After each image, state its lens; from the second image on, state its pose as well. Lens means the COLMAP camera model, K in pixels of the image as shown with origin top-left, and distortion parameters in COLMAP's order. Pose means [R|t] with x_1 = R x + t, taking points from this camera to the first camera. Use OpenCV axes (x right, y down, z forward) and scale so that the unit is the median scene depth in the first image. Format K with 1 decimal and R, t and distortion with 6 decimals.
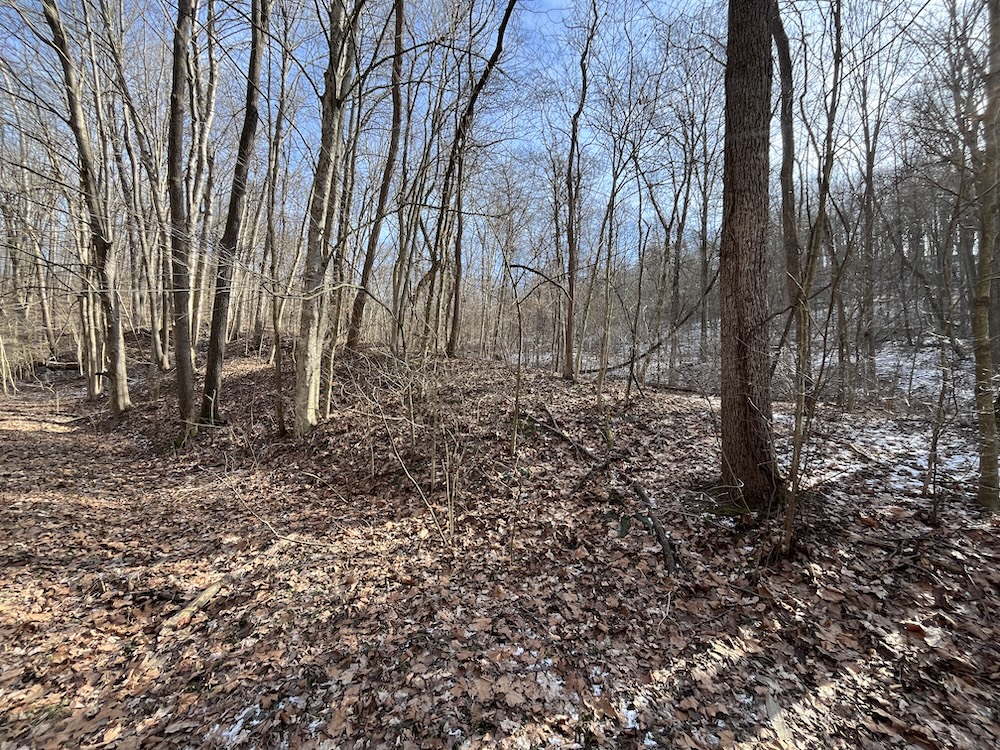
lens RADIAL K [[405.0, 0, 499.3], [0, 405.0, 373.3], [0, 0, 1]] dist [-0.005869, -0.000205]
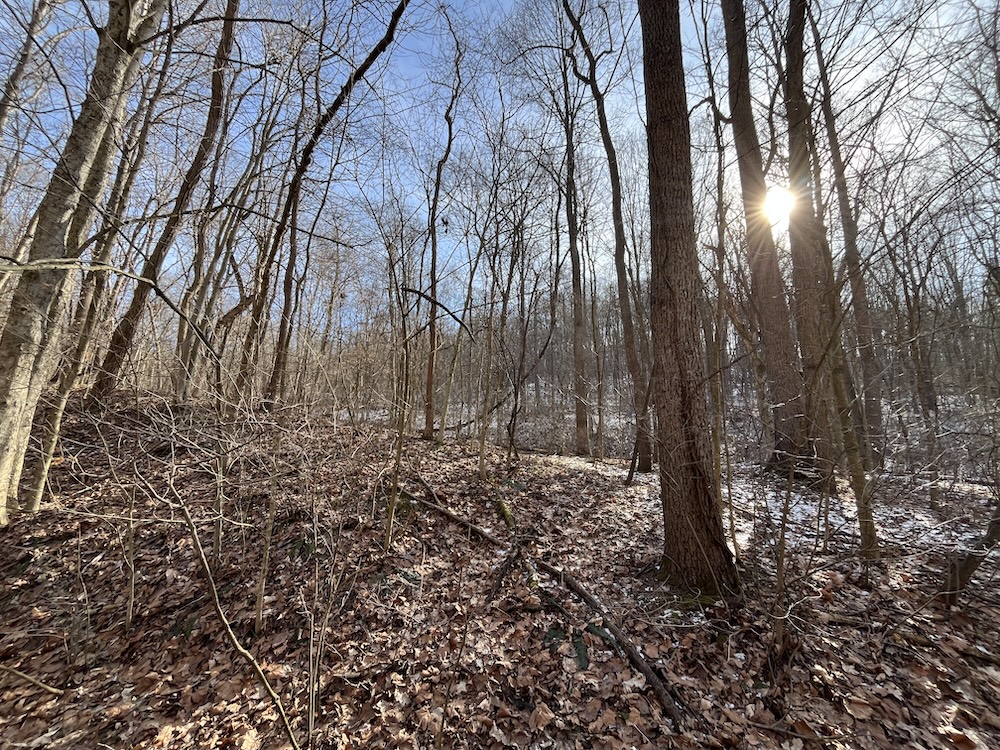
lens RADIAL K [[405.0, 0, 499.5], [0, 405.0, 372.7], [0, 0, 1]] dist [-0.005869, -0.000205]
pose [[0.906053, 0.058517, 0.419099, -0.118747], [0.003000, 0.989479, -0.144642, -0.002728], [-0.423154, 0.132311, 0.896345, 0.281172]]
